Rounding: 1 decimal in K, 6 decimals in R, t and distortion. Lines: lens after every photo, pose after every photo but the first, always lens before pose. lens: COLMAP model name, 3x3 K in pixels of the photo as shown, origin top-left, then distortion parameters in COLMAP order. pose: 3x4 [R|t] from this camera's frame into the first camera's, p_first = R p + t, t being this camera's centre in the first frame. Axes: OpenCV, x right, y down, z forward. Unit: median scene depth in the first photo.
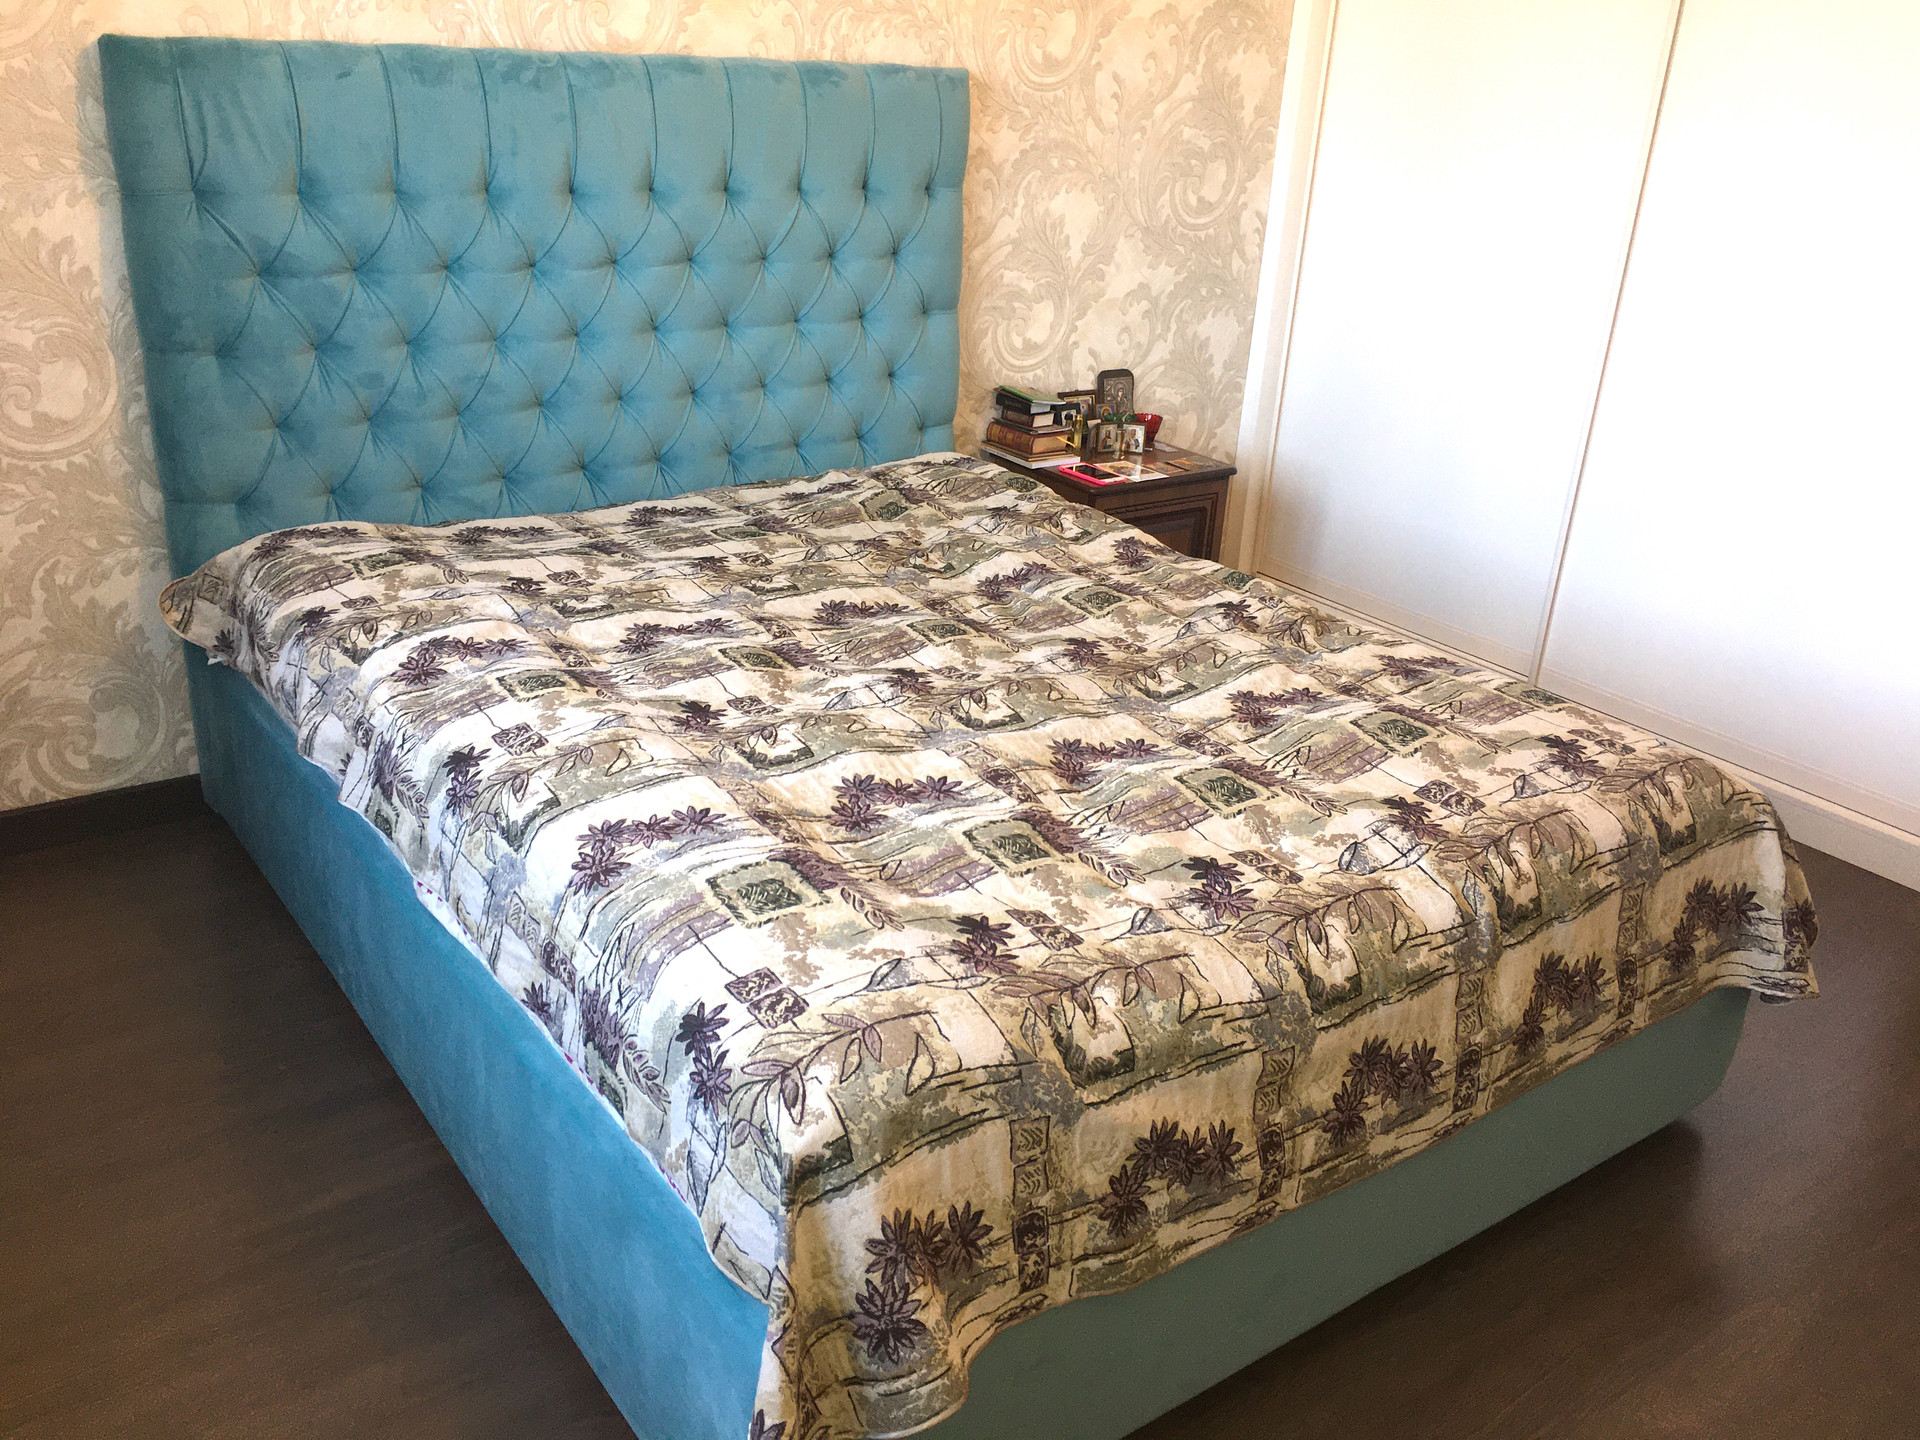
lens RADIAL K [[1642.2, 0, 956.7], [0, 1642.2, 714.1], [0, 0, 1]] dist [0.084819, -0.111242]
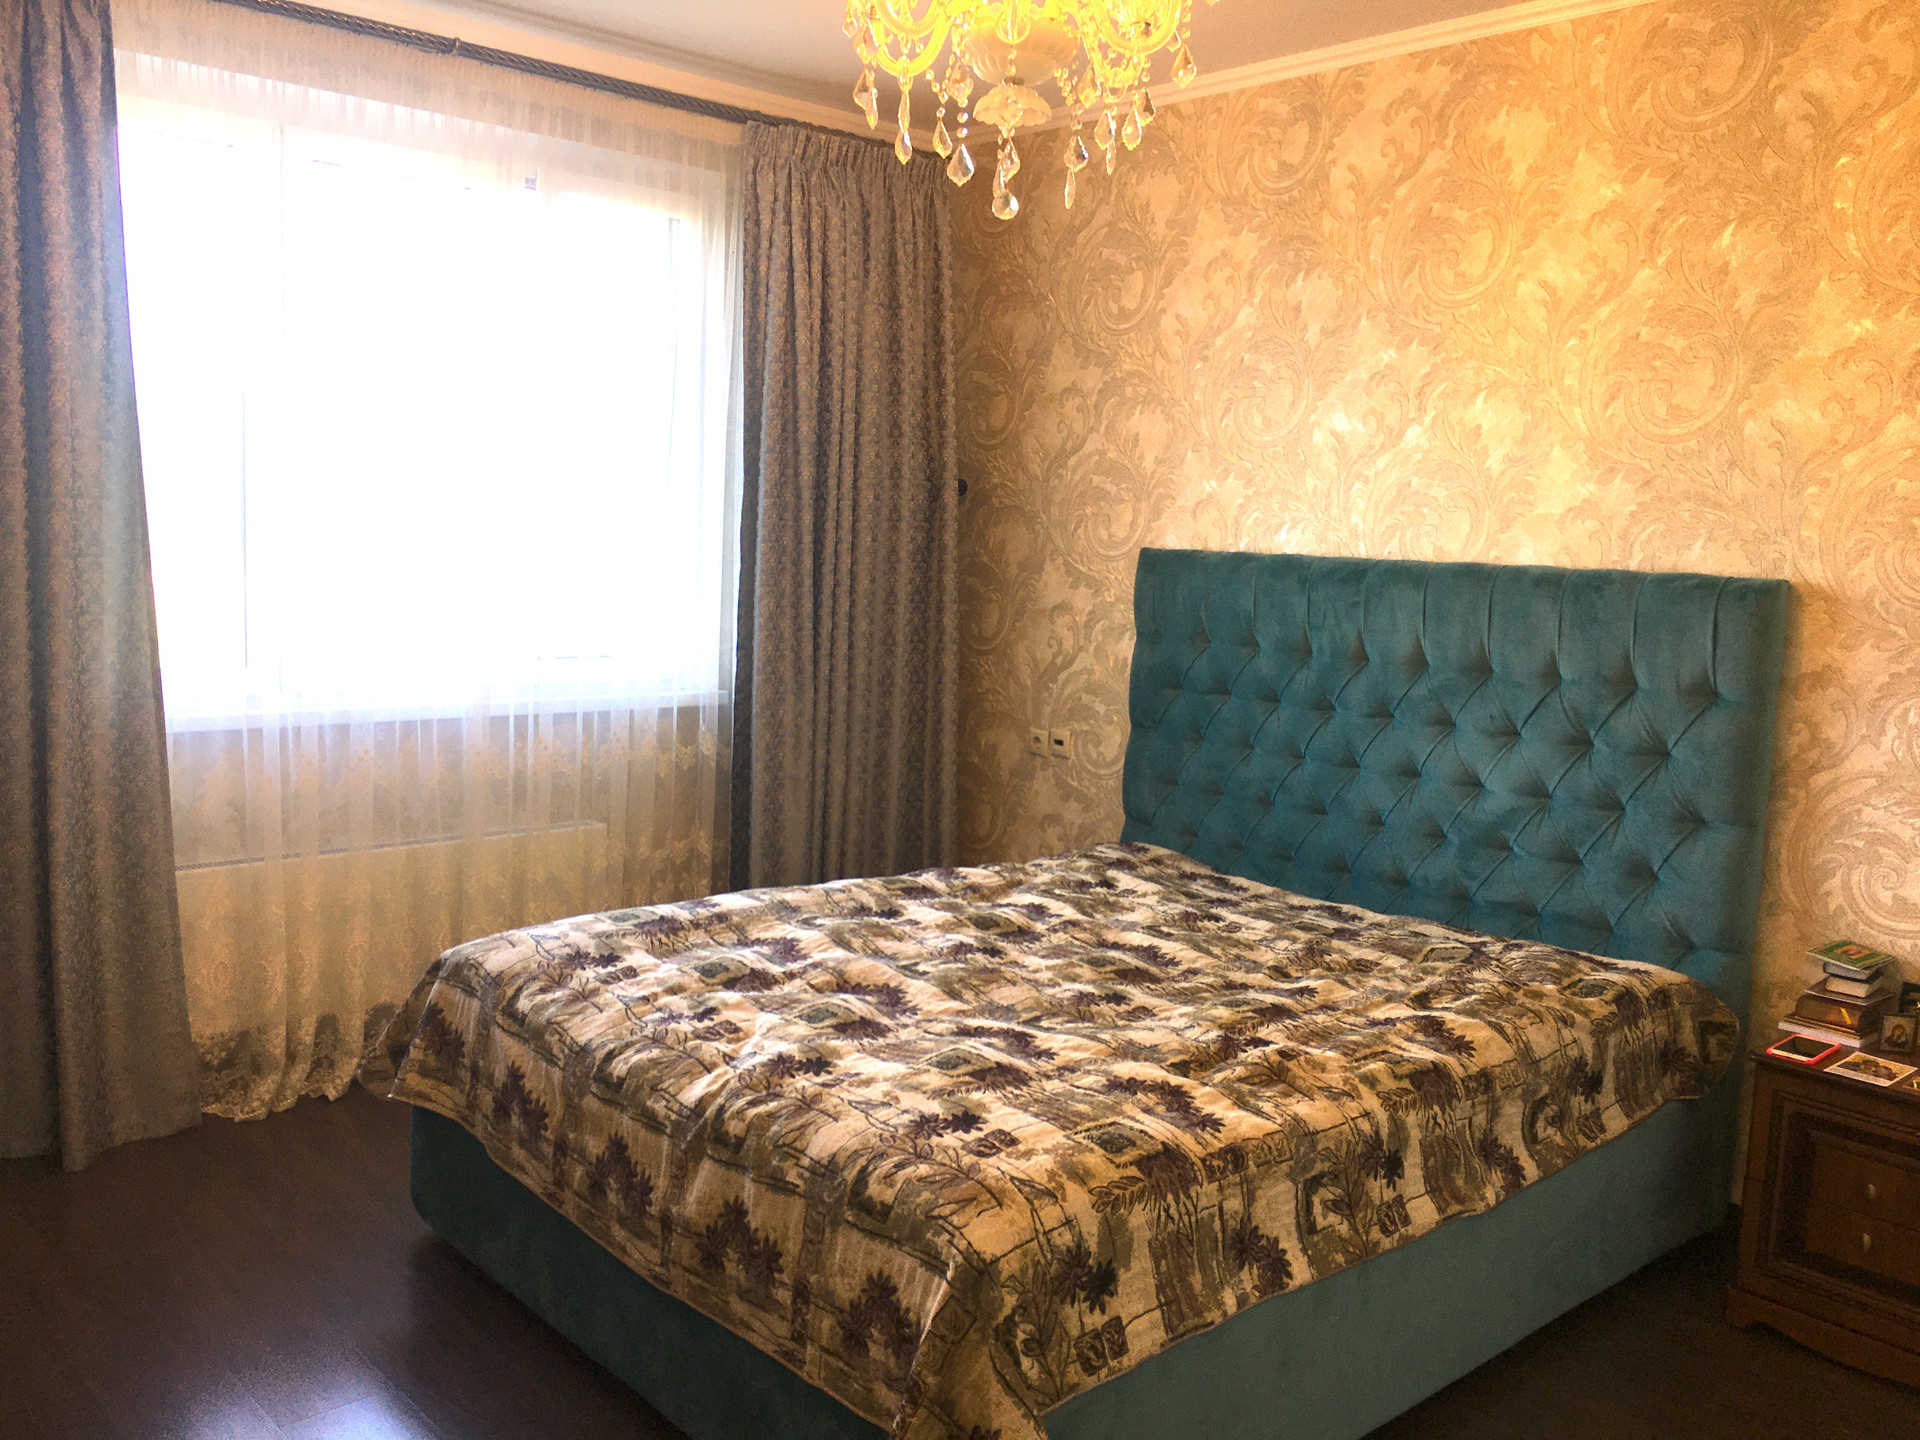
lens RADIAL K [[1642.2, 0, 951.5], [0, 1642.2, 715.8], [0, 0, 1]] dist [0.084819, -0.111242]
pose [[0.096802, 0.070386, -0.992812, 1.083901], [-0.416541, 0.908805, 0.023817, -0.183568], [0.903948, 0.411242, 0.117293, 0.617592]]
